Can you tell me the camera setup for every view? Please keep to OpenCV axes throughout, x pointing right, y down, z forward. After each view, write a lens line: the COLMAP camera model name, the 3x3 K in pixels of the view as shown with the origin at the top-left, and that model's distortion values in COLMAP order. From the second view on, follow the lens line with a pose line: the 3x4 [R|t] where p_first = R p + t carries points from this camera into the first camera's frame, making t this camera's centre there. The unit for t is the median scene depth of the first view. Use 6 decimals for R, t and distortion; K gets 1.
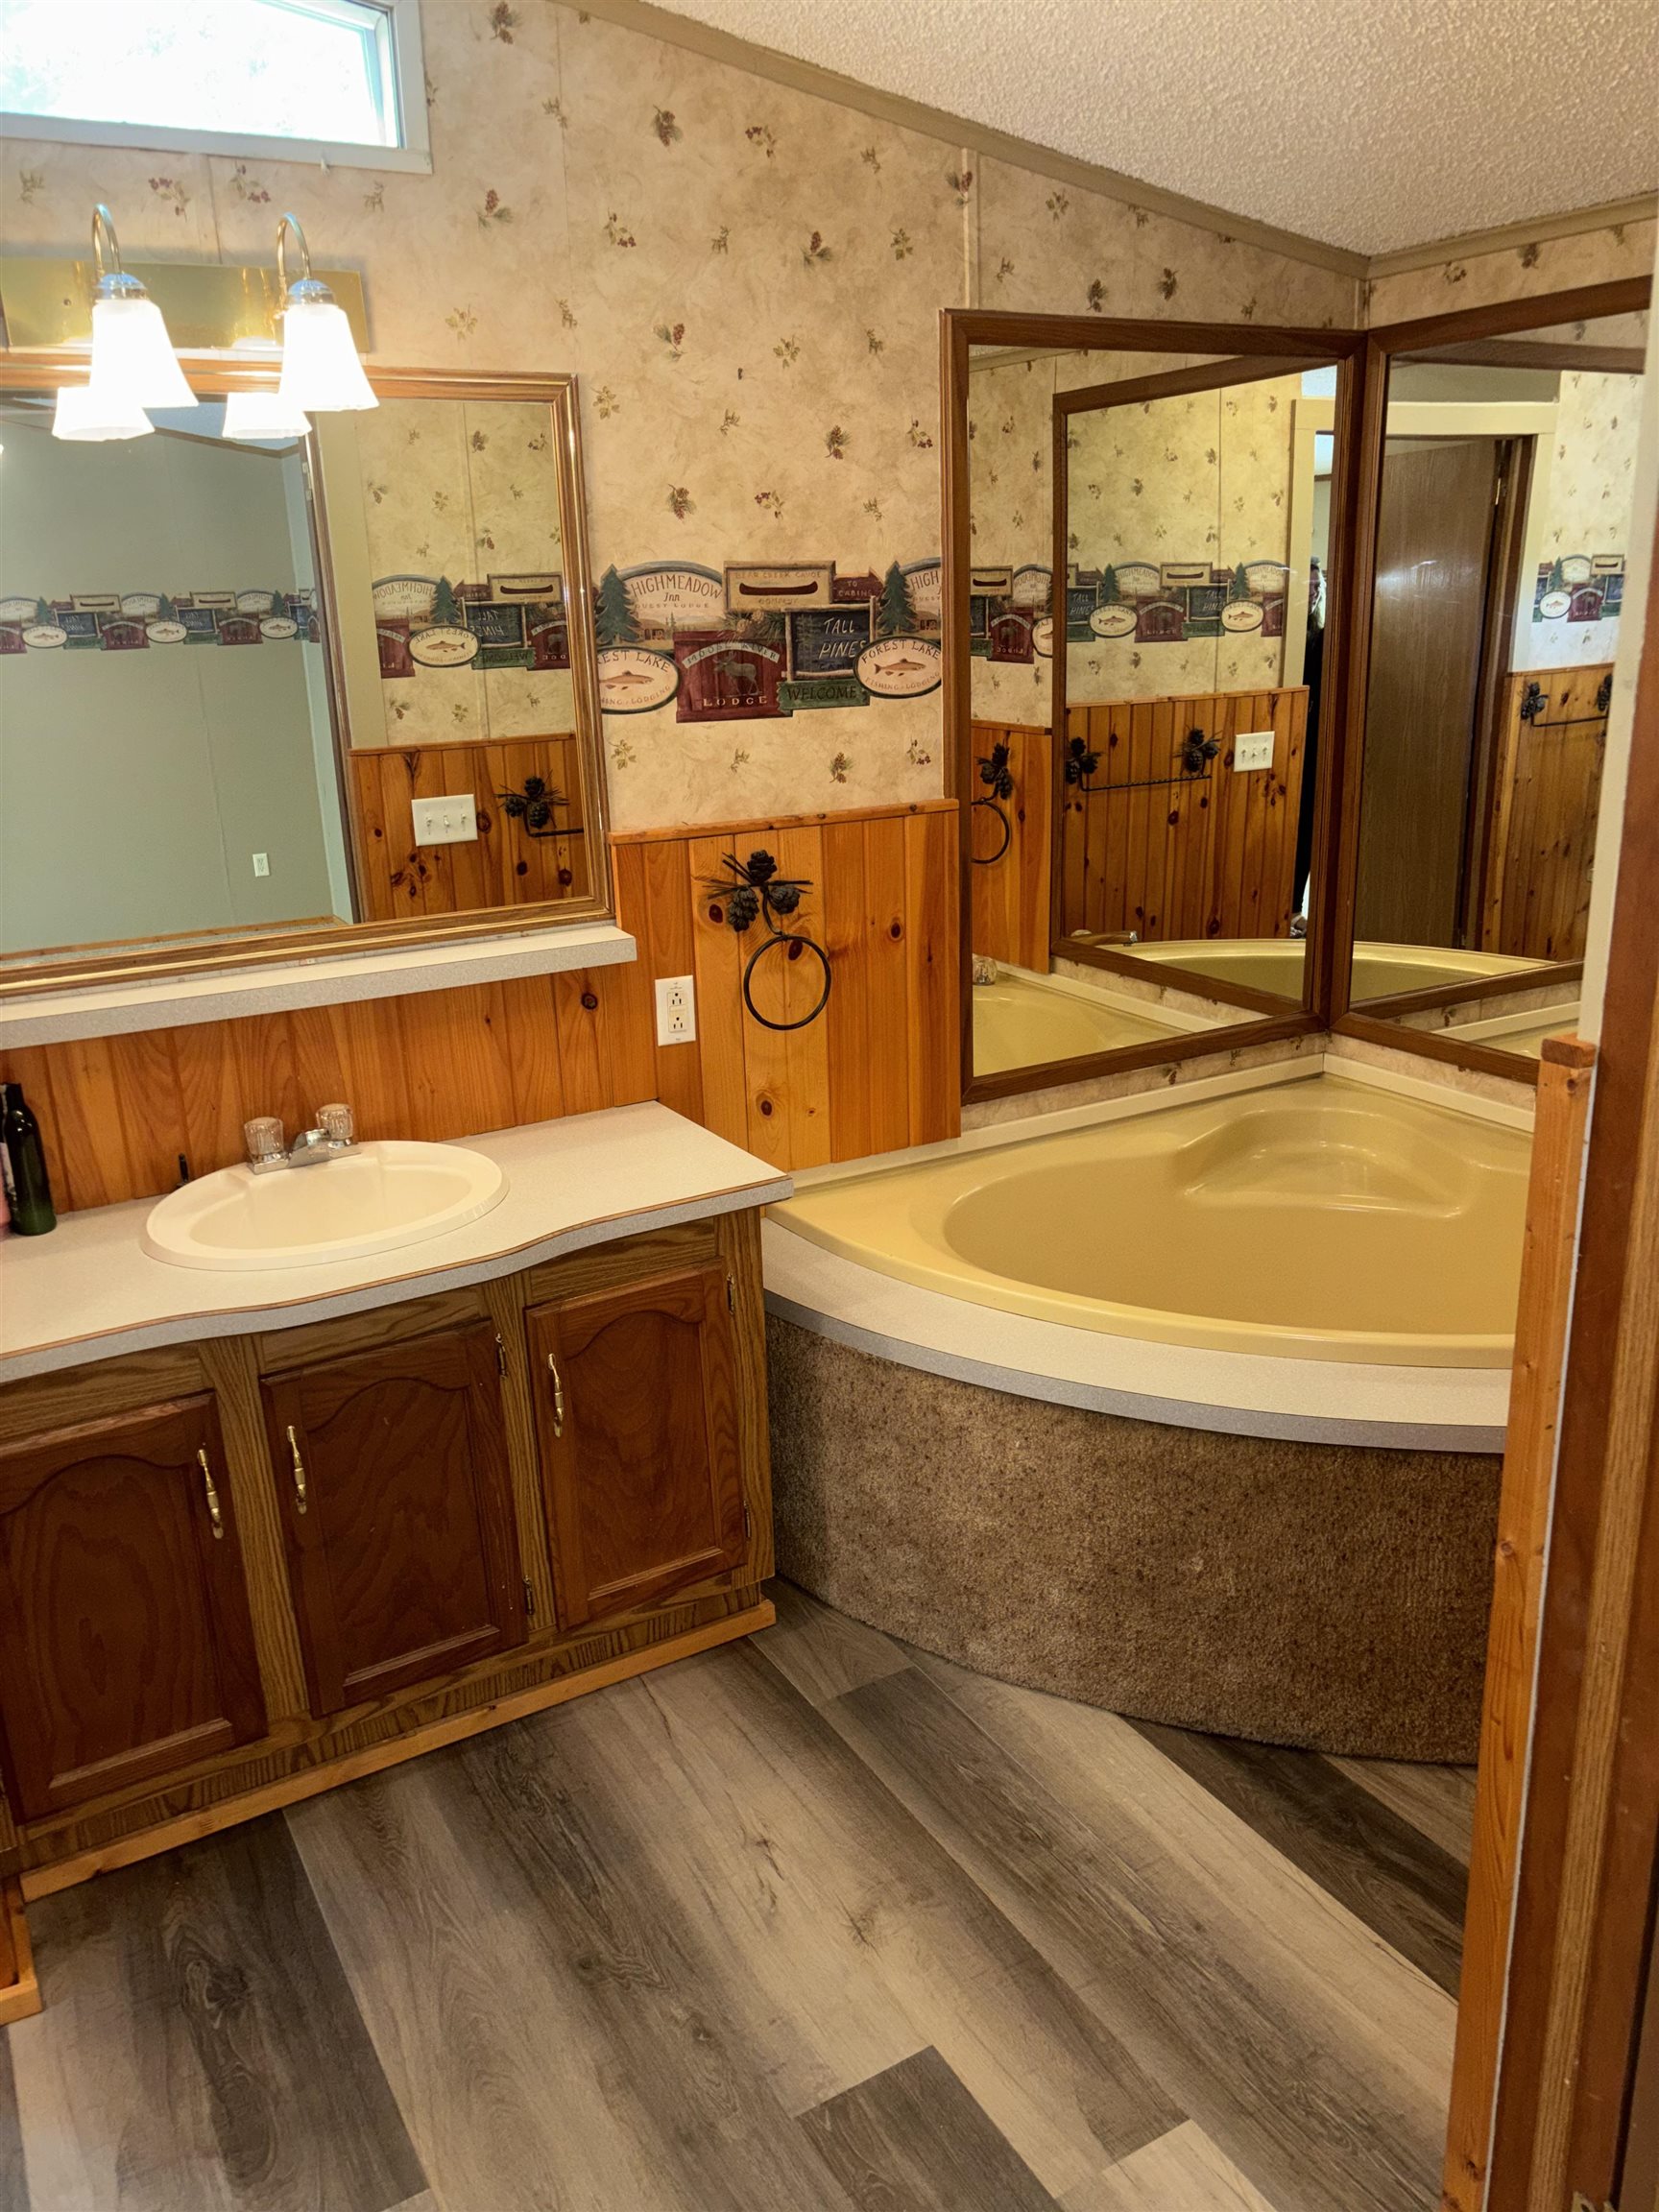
lens RADIAL K [[1665.1, 0, 829.5], [0, 1665.1, 1106.0], [0, 0, 1]] dist [0.062990, -0.064802]
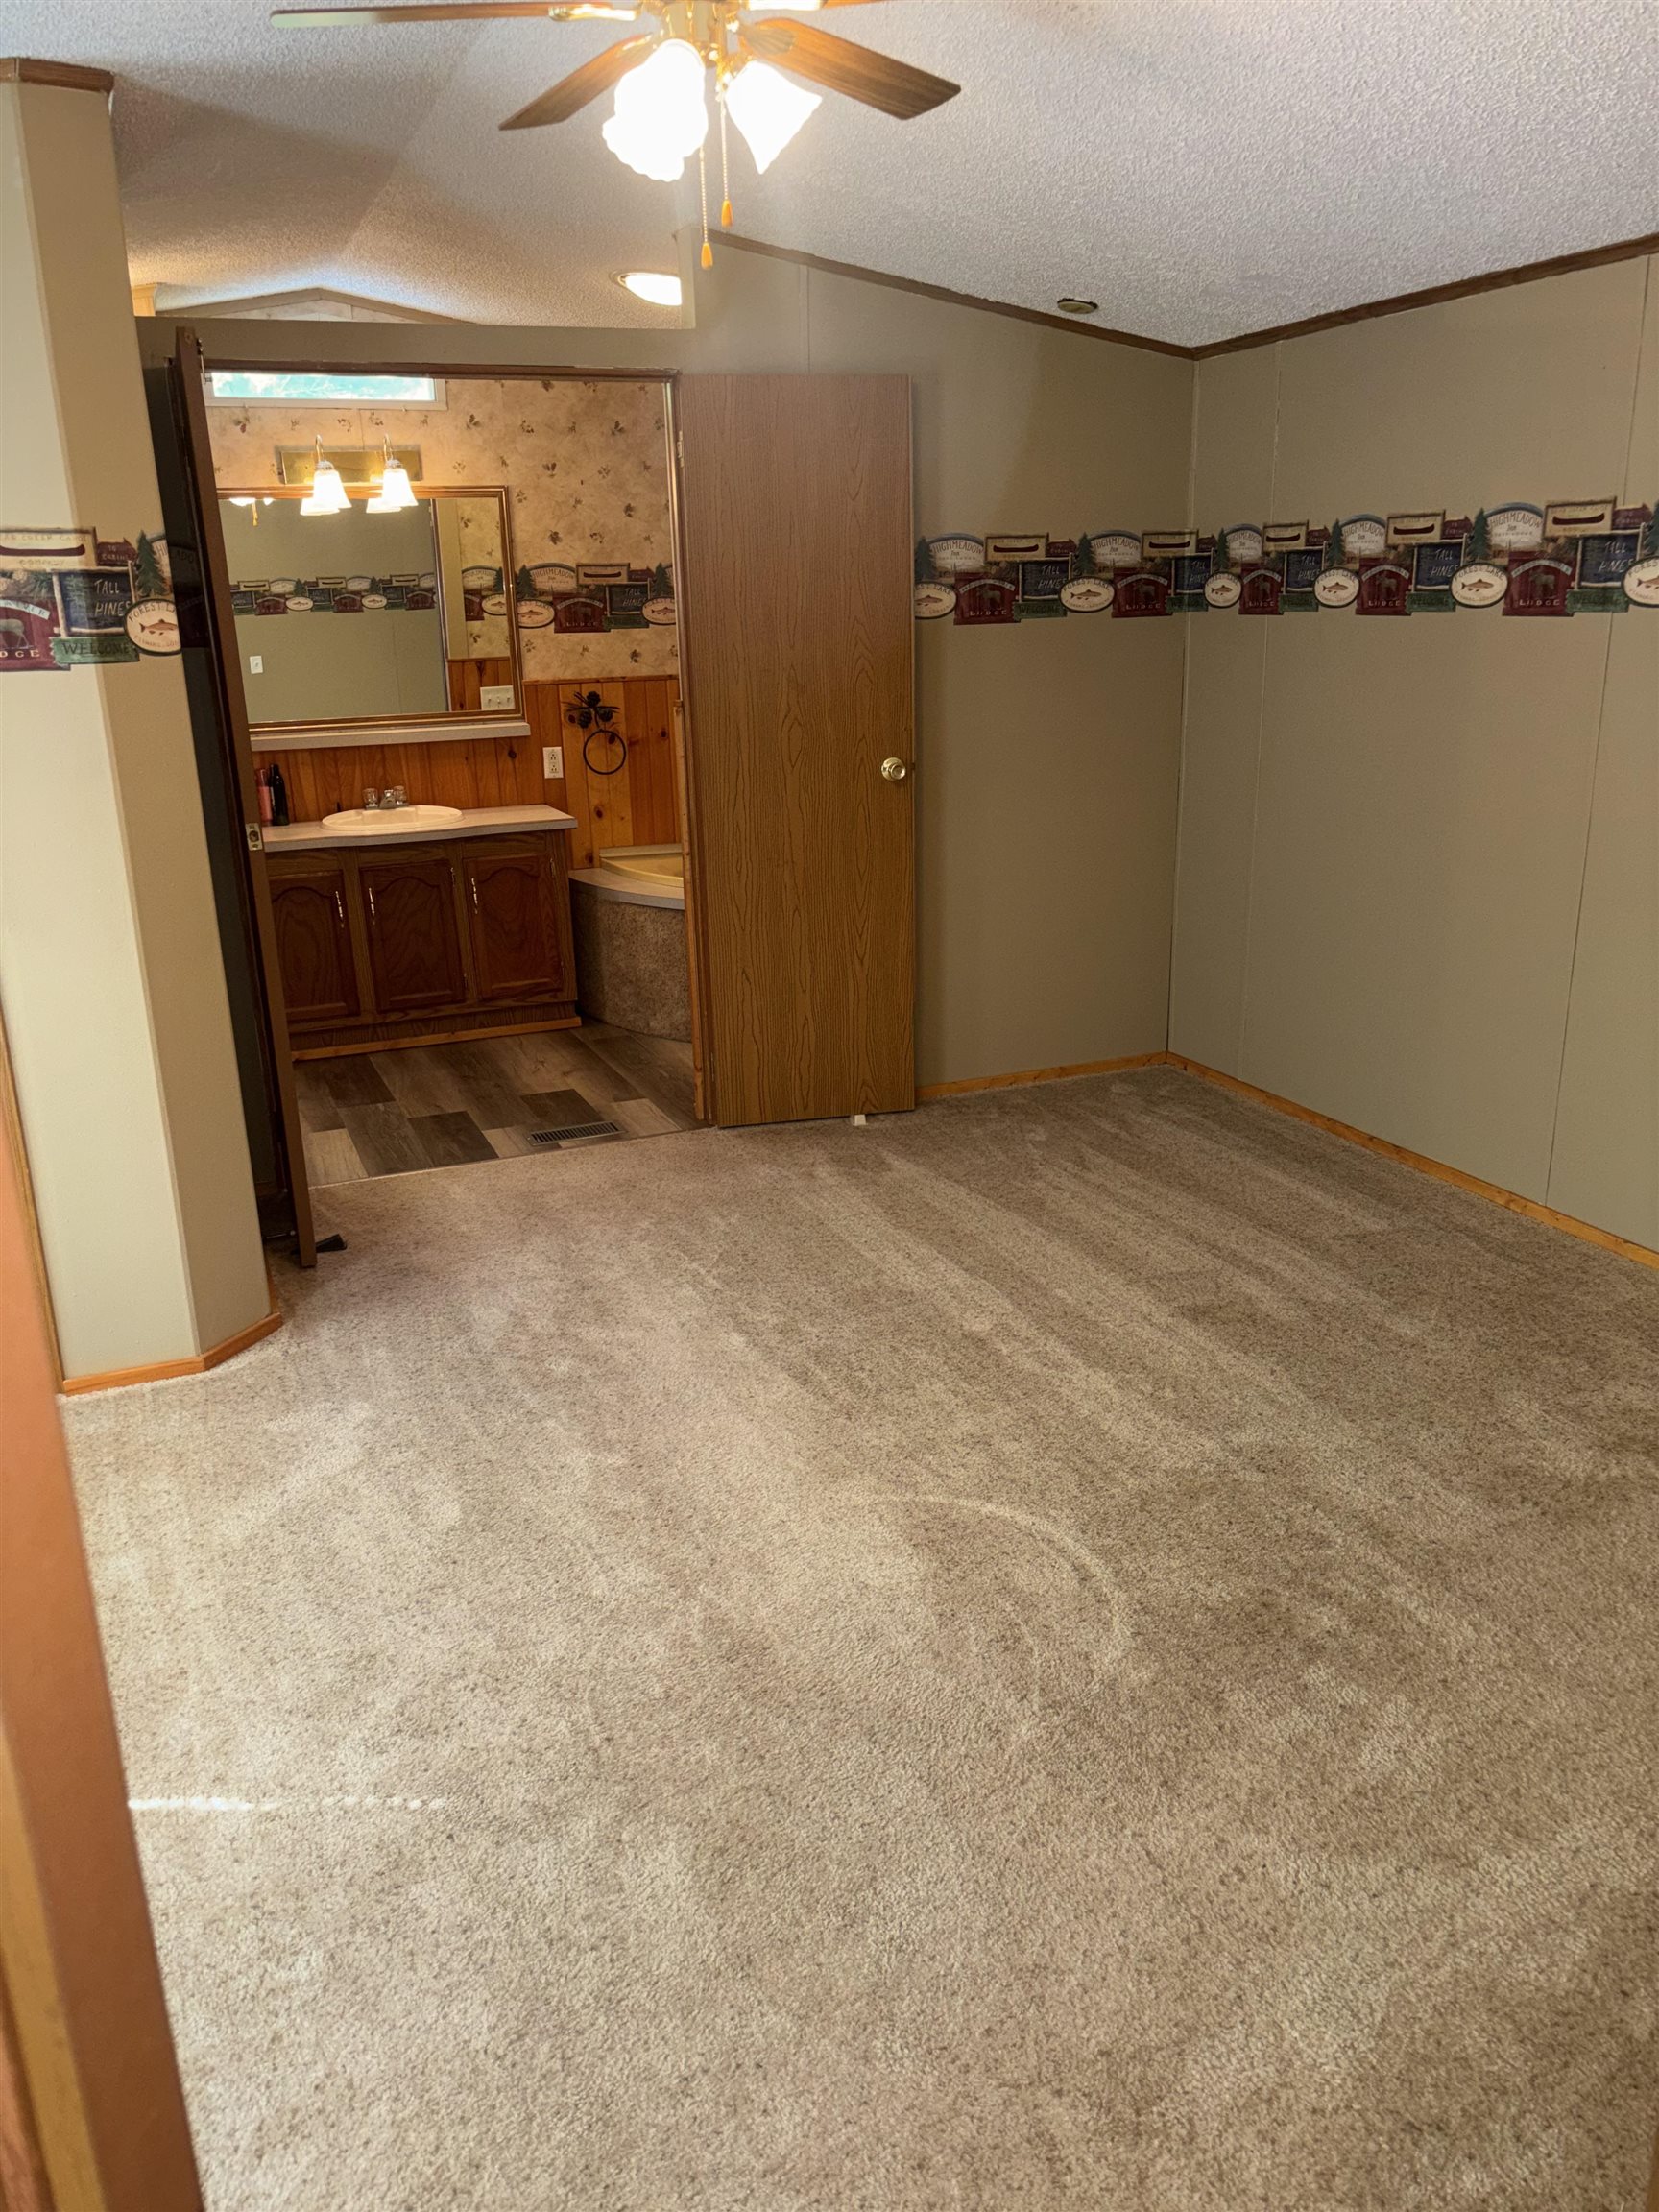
lens RADIAL K [[1665.1, 0, 829.5], [0, 1665.1, 1106.0], [0, 0, 1]] dist [0.062990, -0.064802]
pose [[0.991663, 0.044305, -0.121001, 0.597740], [-0.043101, 0.998992, 0.012547, 0.379189], [0.121435, -0.007227, 0.992573, -1.257736]]
